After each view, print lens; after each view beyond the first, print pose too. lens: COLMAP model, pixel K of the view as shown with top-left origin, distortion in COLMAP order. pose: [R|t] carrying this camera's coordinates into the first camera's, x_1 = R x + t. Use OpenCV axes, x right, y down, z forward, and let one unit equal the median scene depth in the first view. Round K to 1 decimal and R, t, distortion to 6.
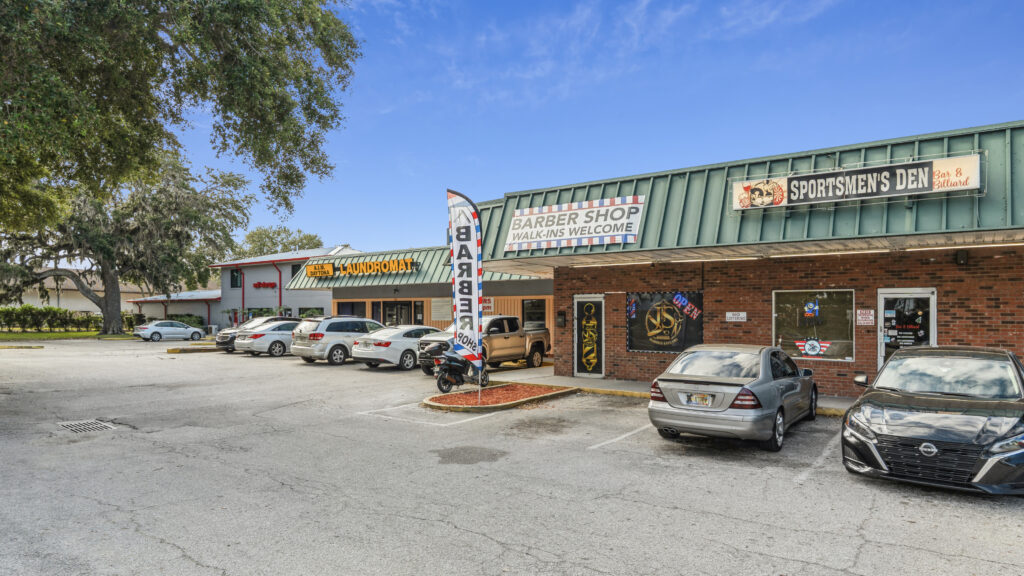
lens RADIAL K [[625.0, 0, 515.0], [0, 625.0, 309.8], [0, 0, 1]] dist [-0.000691, 0.000975]
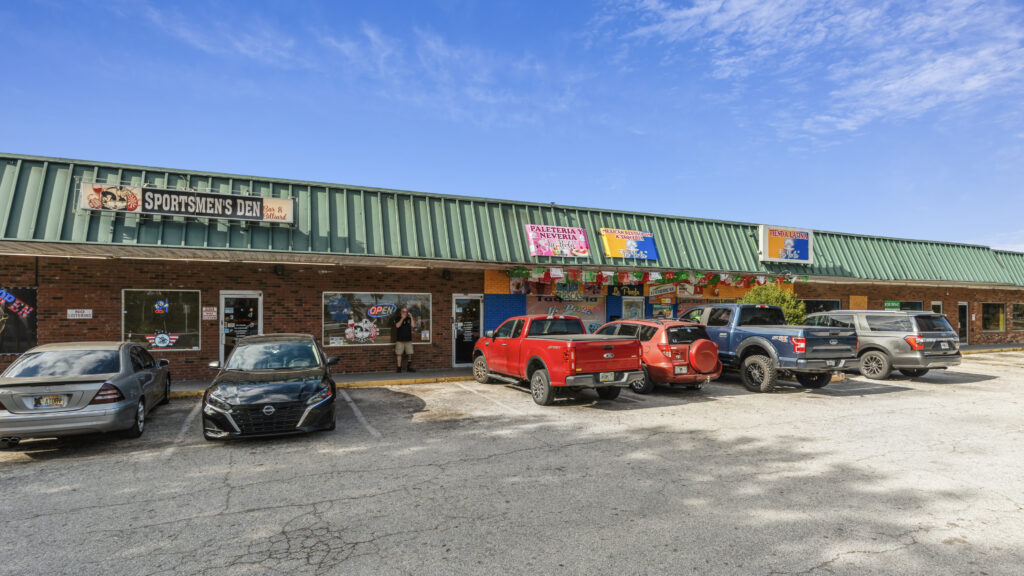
lens RADIAL K [[513.2, 0, 512.0], [0, 513.2, 288.0], [0, 0, 1]] dist [-0.001365, -0.000090]
pose [[0.487268, 0.031280, 0.872692, -0.034712], [-0.002211, 0.999399, -0.034587, -0.004430], [-0.873250, 0.014923, 0.487045, -0.014831]]
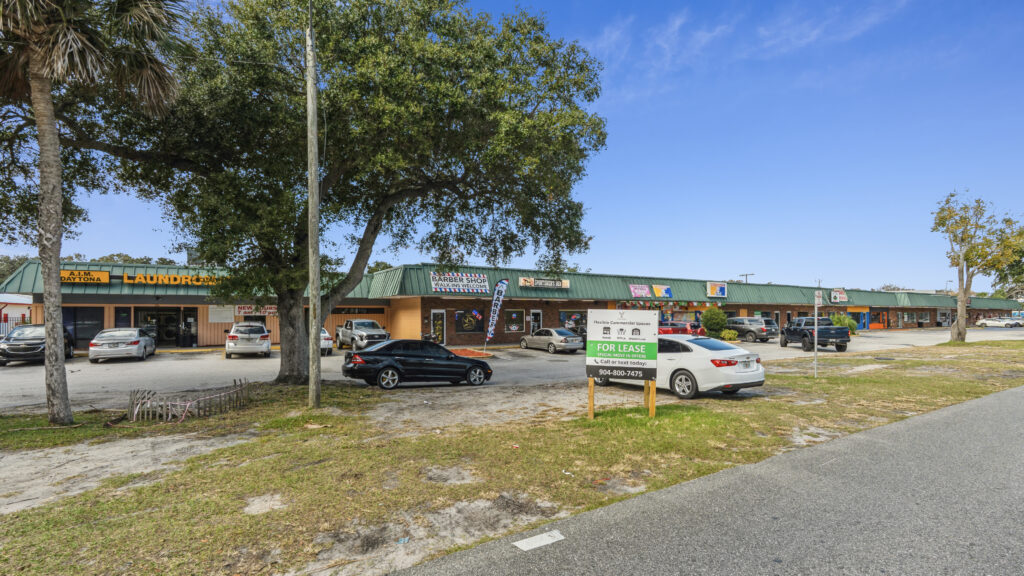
lens RADIAL K [[457.2, 0, 512.0], [0, 457.2, 288.0], [0, 0, 1]] dist [-0.000268, -0.000068]
pose [[0.362583, 0.039371, 0.931119, -1.894116], [-0.010082, 0.999214, -0.038325, -0.059612], [-0.931897, 0.004509, 0.362695, 0.196504]]
